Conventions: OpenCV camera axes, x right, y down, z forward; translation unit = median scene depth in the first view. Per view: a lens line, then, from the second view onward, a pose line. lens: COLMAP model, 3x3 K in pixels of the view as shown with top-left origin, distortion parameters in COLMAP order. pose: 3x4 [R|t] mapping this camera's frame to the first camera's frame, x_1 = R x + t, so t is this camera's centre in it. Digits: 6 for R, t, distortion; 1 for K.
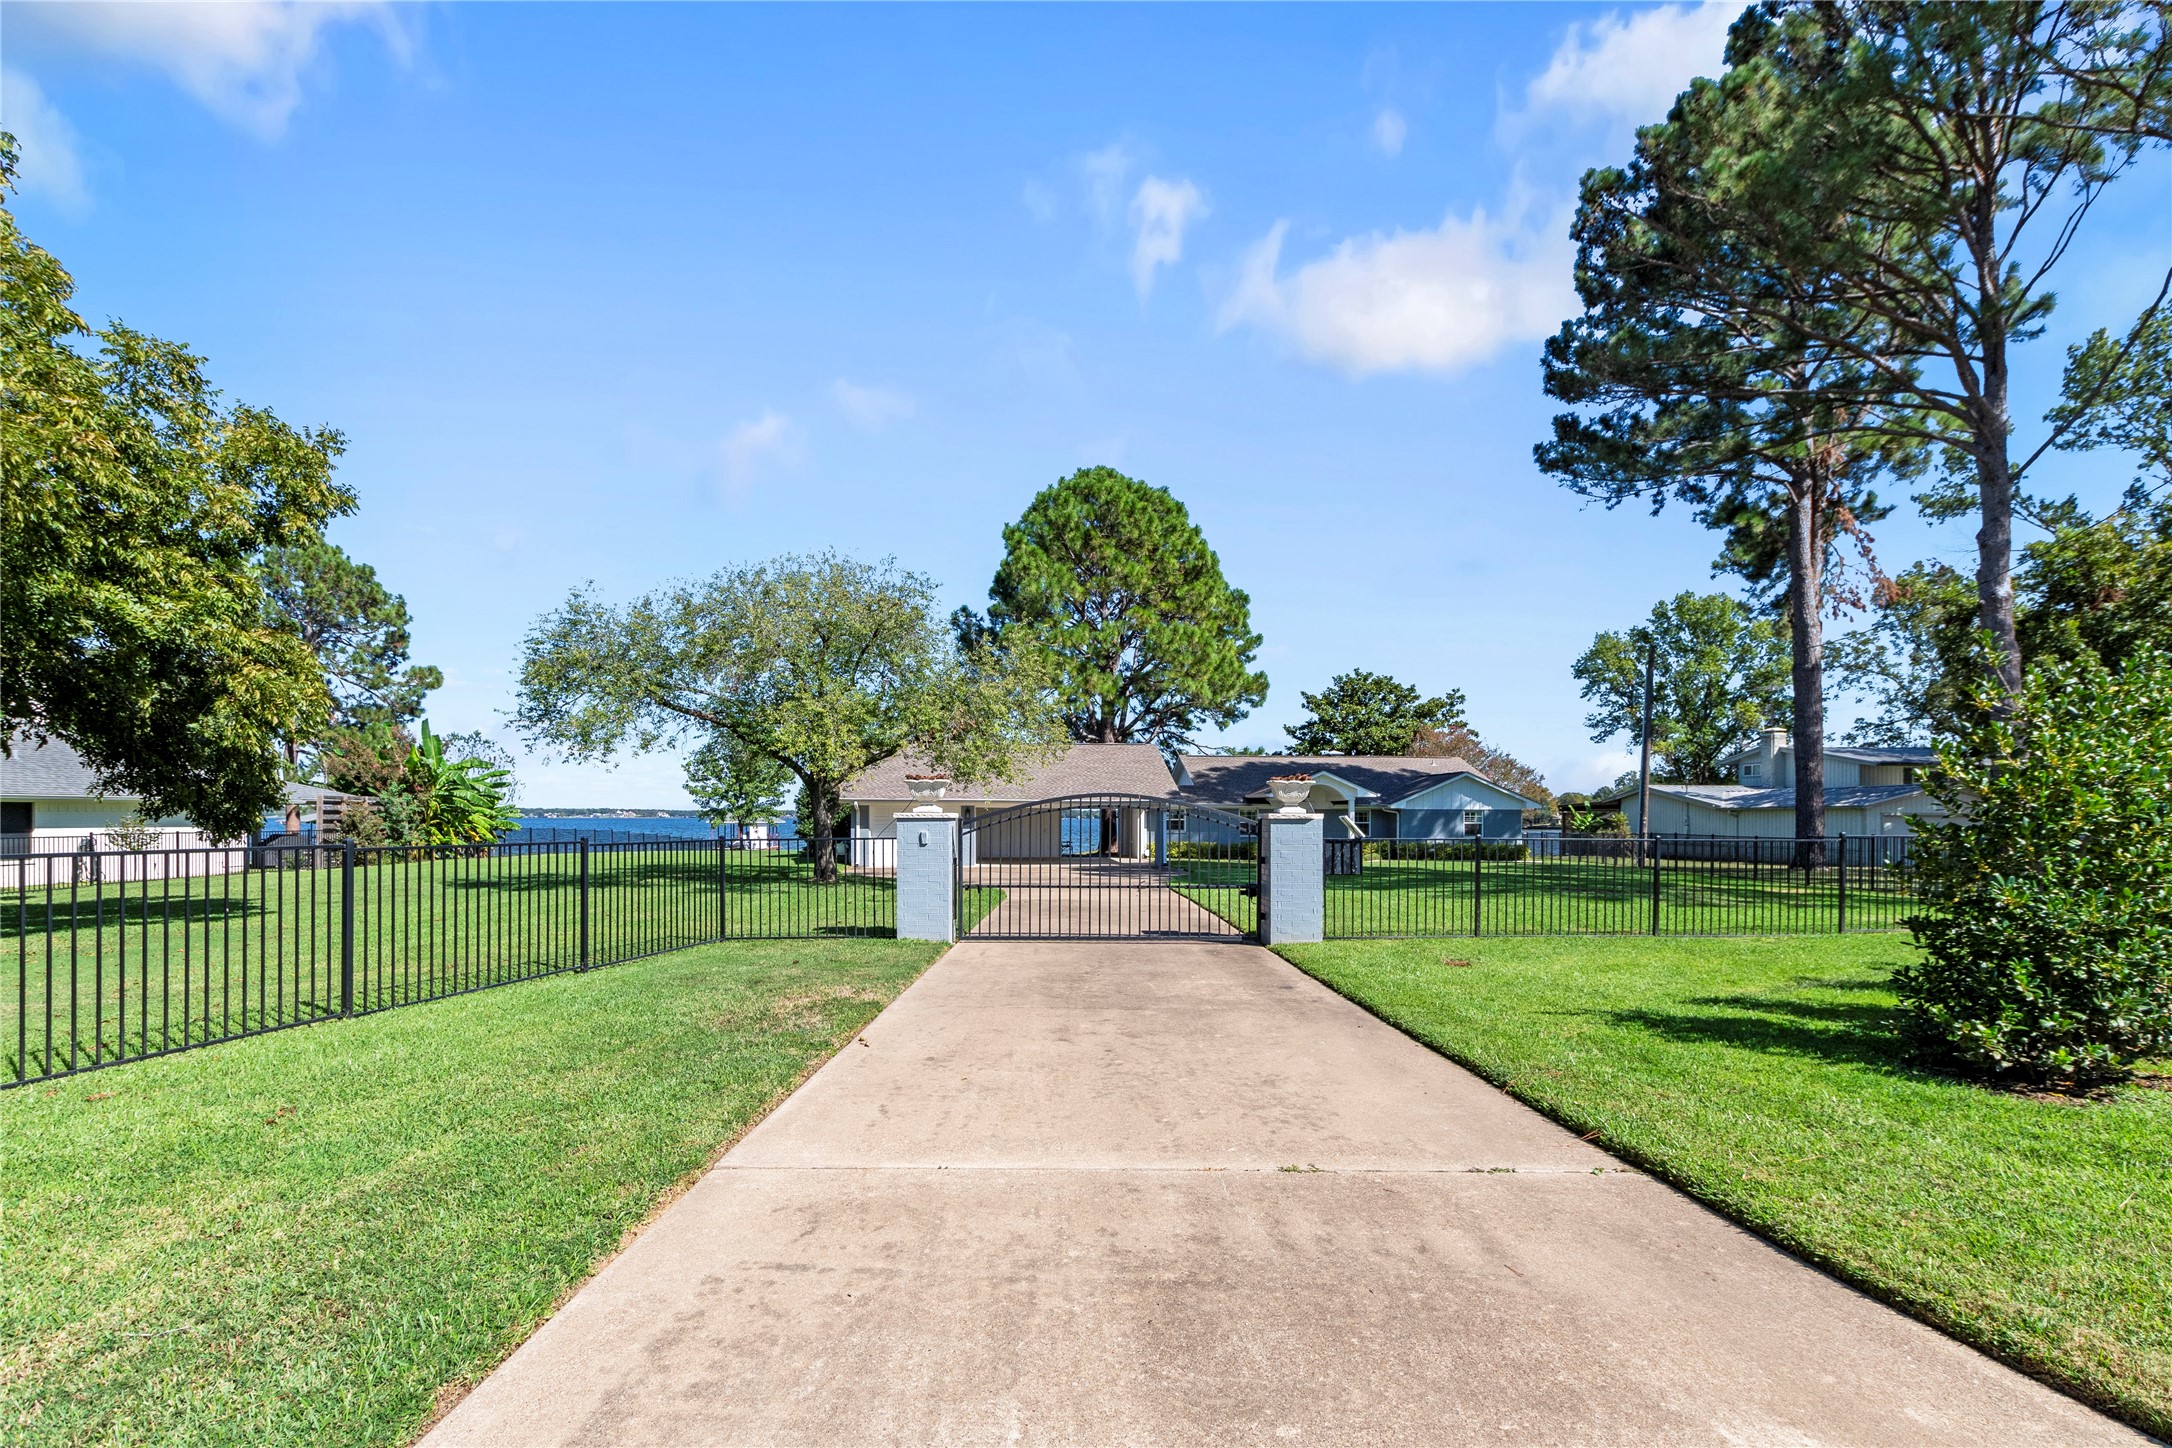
lens RADIAL K [[946.7, 0, 1086.7], [0, 946.7, 808.9], [0, 0, 1]] dist [0.005605, -0.001970]
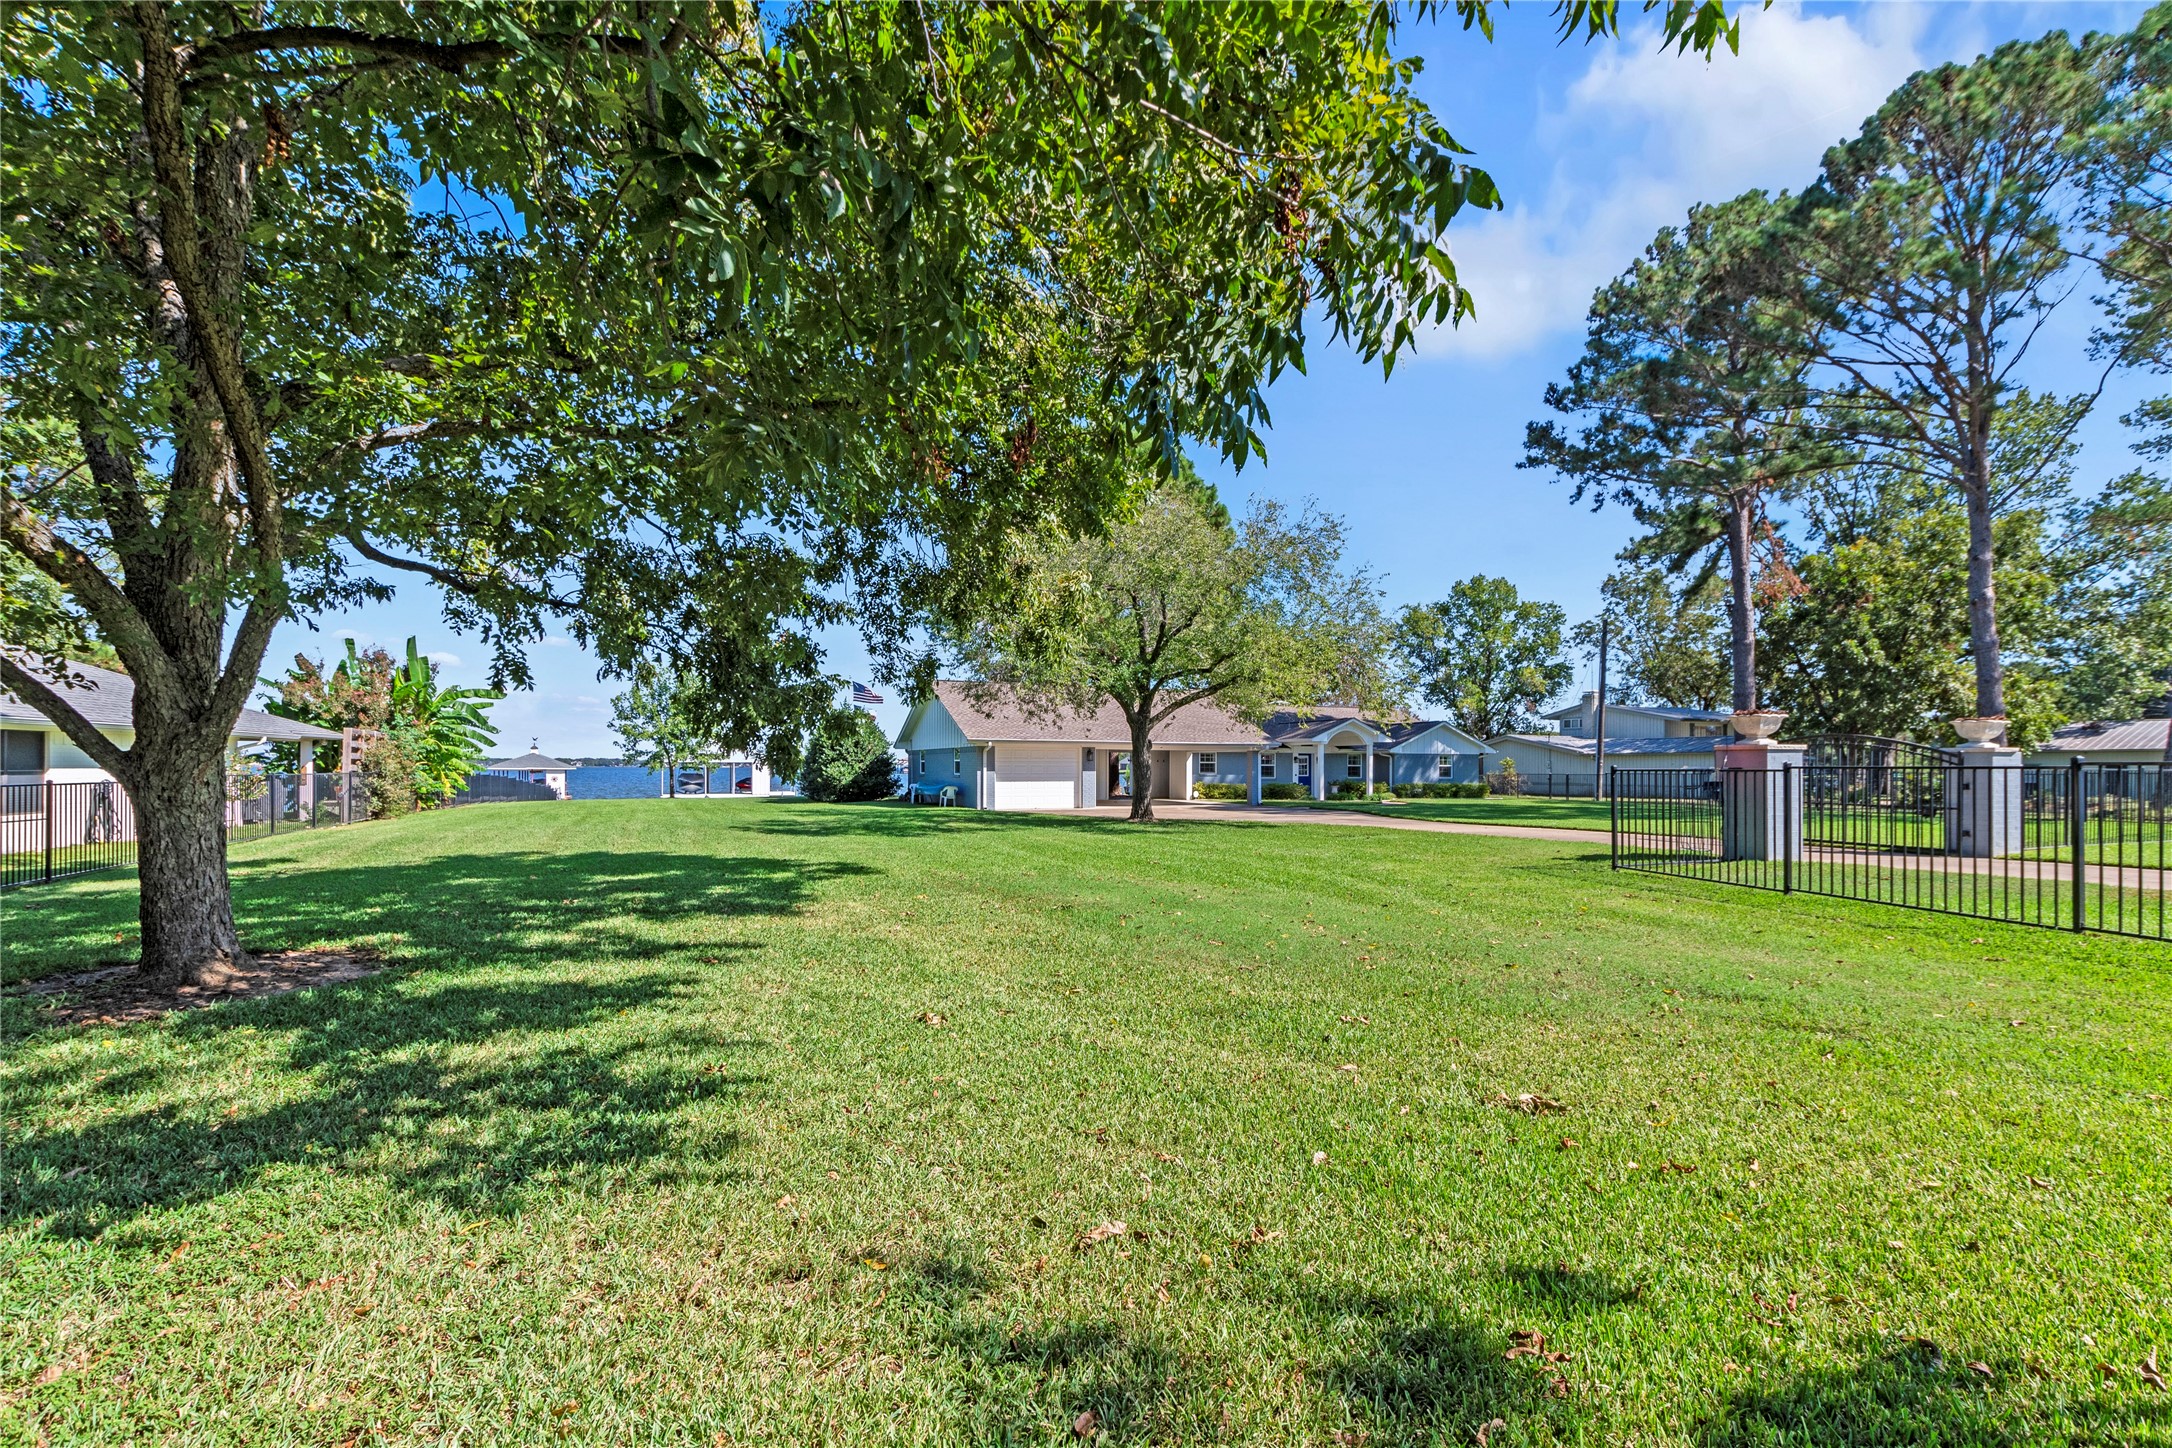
lens RADIAL K [[946.7, 0, 1091.0], [0, 946.7, 740.2], [0, 0, 1]] dist [0.005605, -0.001970]
pose [[0.946516, 0.006592, 0.322589, -0.348003], [0.000065, 0.999787, -0.020622, 0.007161], [-0.322657, 0.019540, 0.946314, 0.054927]]
